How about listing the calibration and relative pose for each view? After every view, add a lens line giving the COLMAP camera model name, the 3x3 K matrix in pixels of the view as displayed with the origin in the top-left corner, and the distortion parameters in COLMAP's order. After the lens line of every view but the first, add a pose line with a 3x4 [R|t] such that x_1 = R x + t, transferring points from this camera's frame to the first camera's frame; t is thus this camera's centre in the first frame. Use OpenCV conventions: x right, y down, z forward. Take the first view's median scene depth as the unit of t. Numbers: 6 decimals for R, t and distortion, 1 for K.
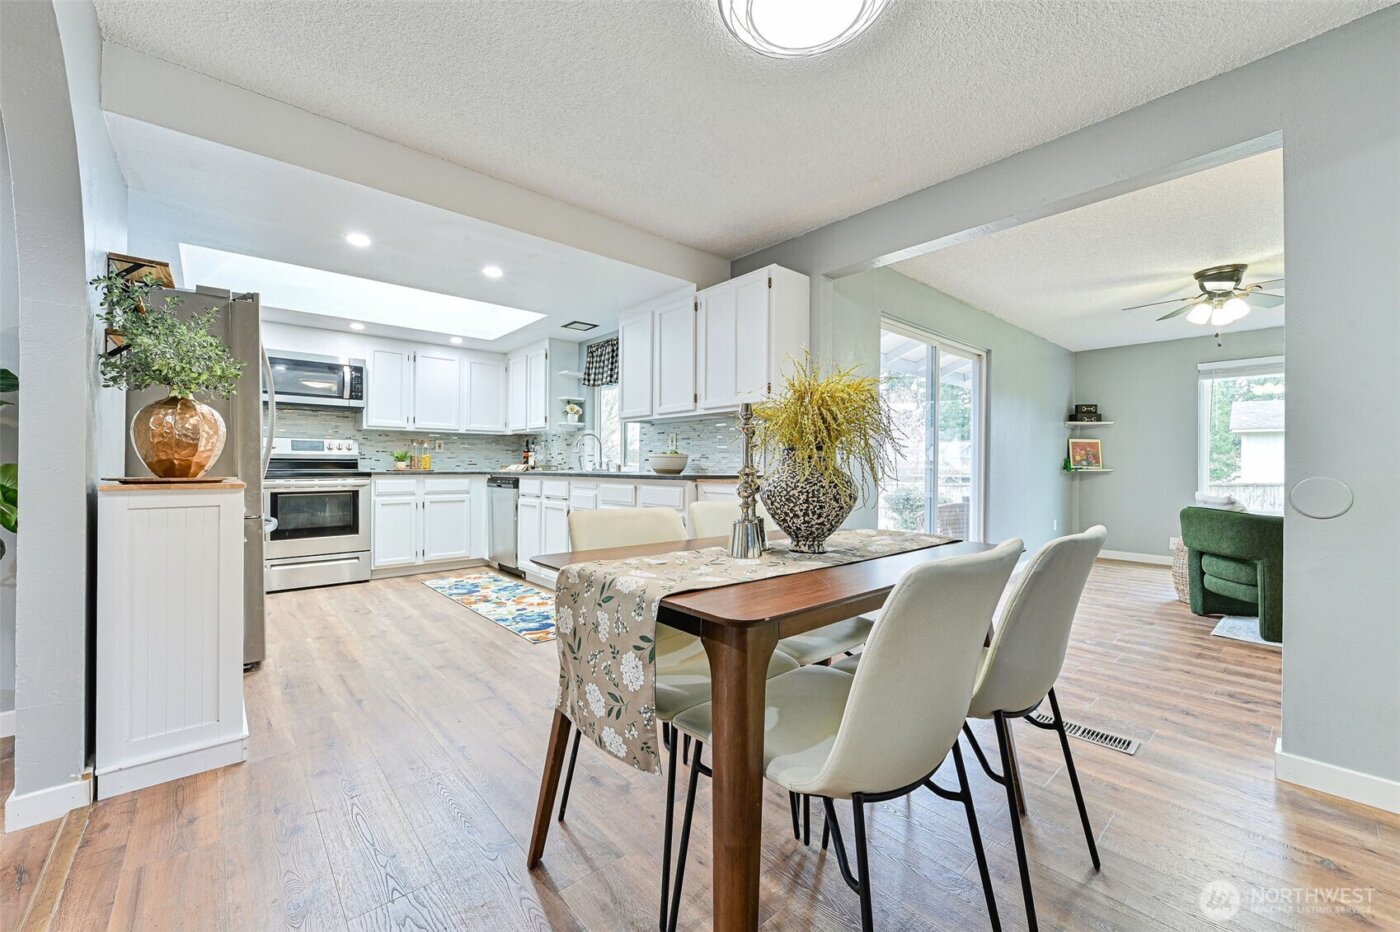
lens RADIAL K [[559.9, 0, 690.1], [0, 559.9, 469.5], [0, 0, 1]] dist [-0.001438, 0.000008]
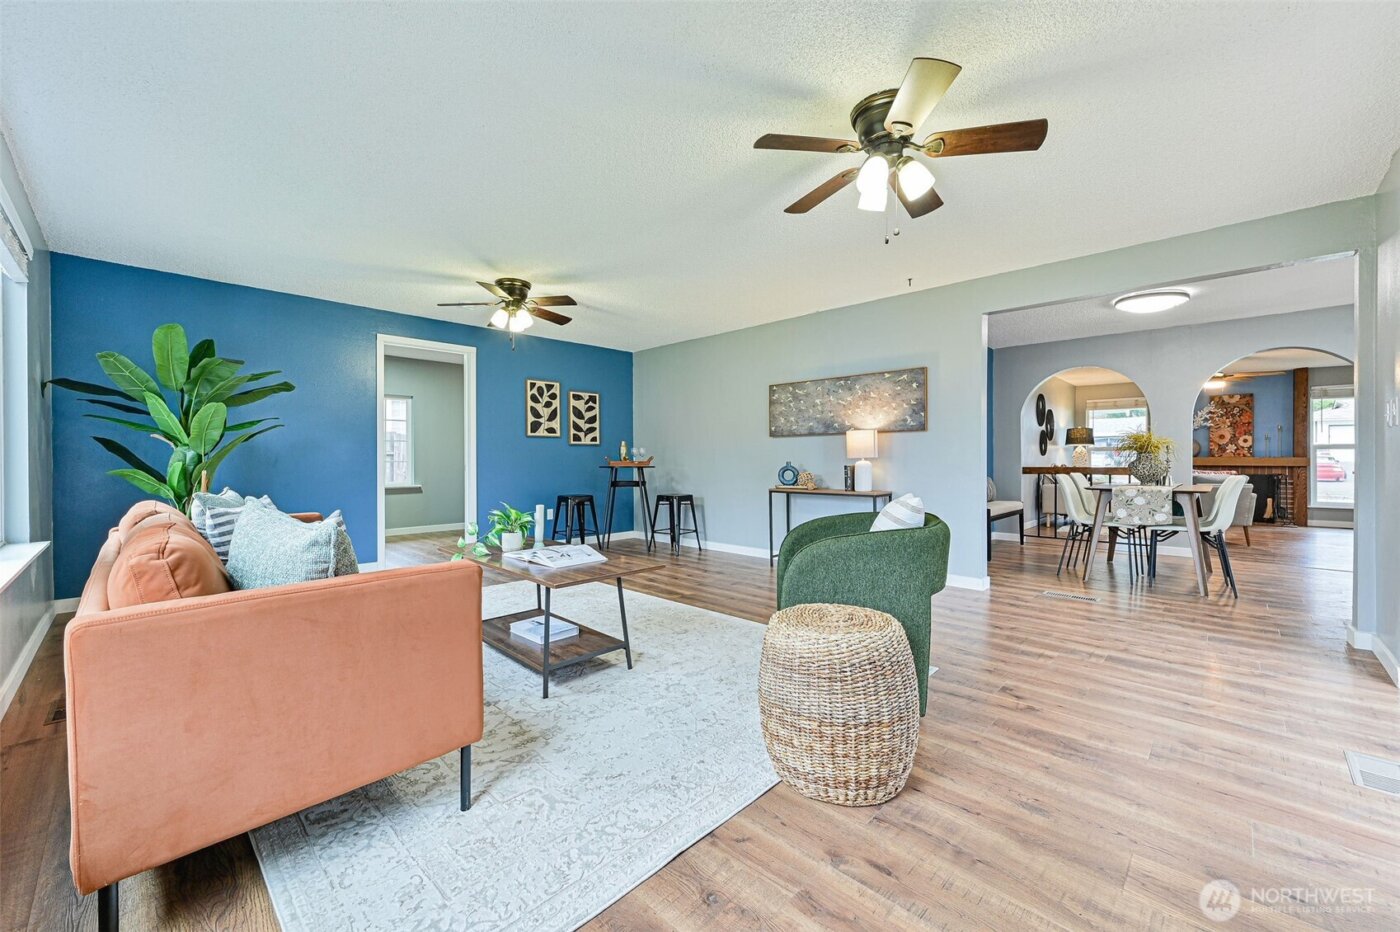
lens RADIAL K [[559.9, 0, 708.6], [0, 559.9, 465.2], [0, 0, 1]] dist [-0.001438, 0.000008]
pose [[-0.993233, -0.016803, -0.114921, 1.274658], [-0.017479, 0.999835, 0.004878, 0.015751], [0.114820, 0.006854, -0.993363, 1.637556]]
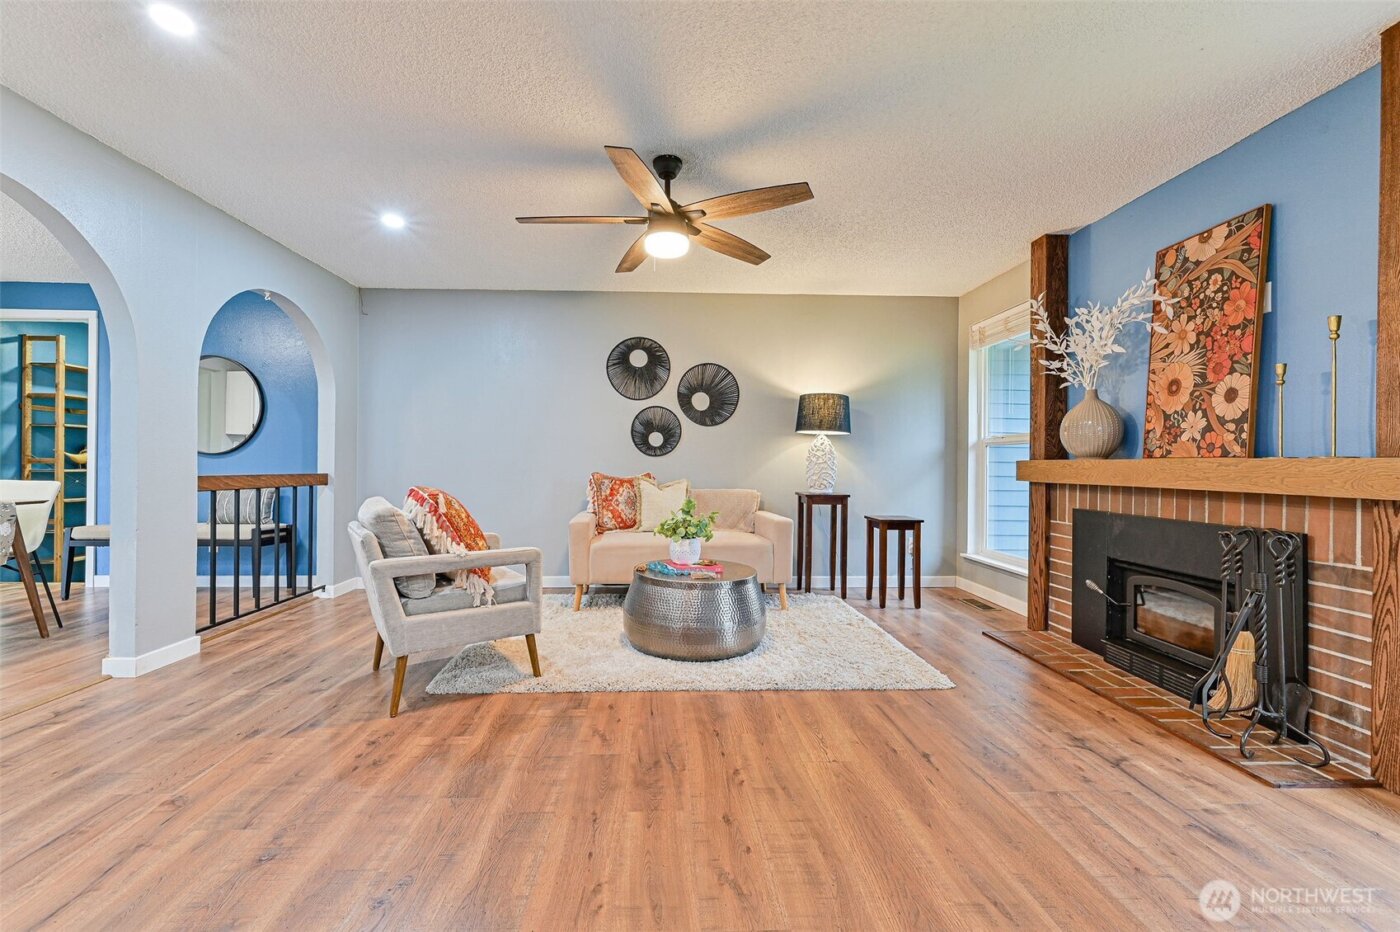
lens RADIAL K [[559.9, 0, 681.9], [0, 559.9, 463.3], [0, 0, 1]] dist [-0.001438, 0.000008]
pose [[-0.781130, -0.017935, 0.624111, -1.321002], [-0.014133, 0.999839, 0.011043, -0.042860], [-0.624209, -0.000195, -0.781257, 0.324670]]
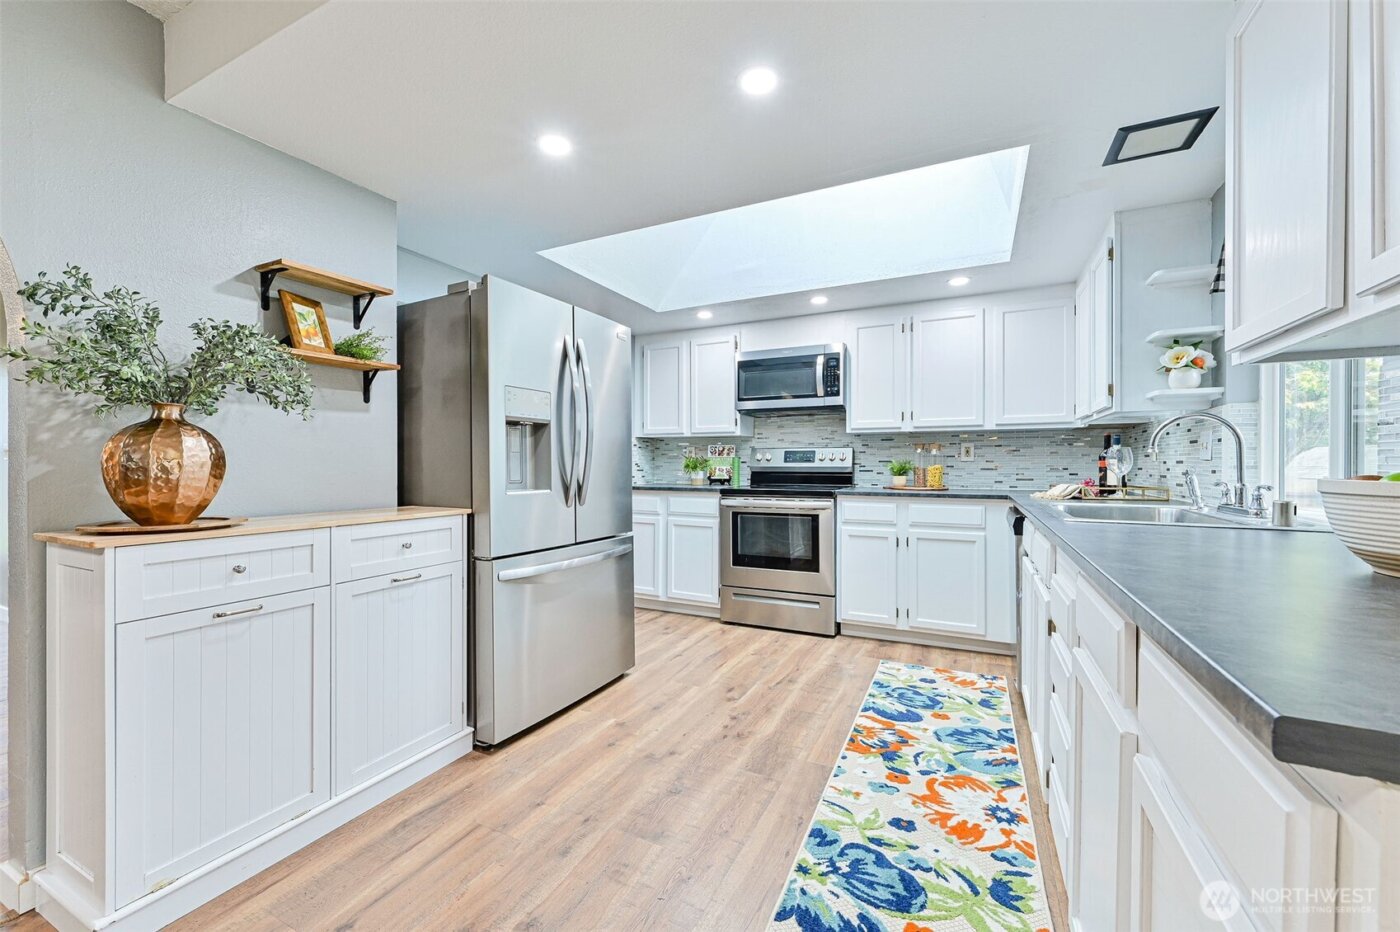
lens RADIAL K [[559.9, 0, 689.8], [0, 559.9, 458.8], [0, 0, 1]] dist [-0.001438, 0.000008]
pose [[0.394481, -0.015432, -0.918775, 0.043812], [-0.007703, 0.999768, -0.020099, -0.029248], [0.918872, 0.015006, 0.394271, 0.715632]]
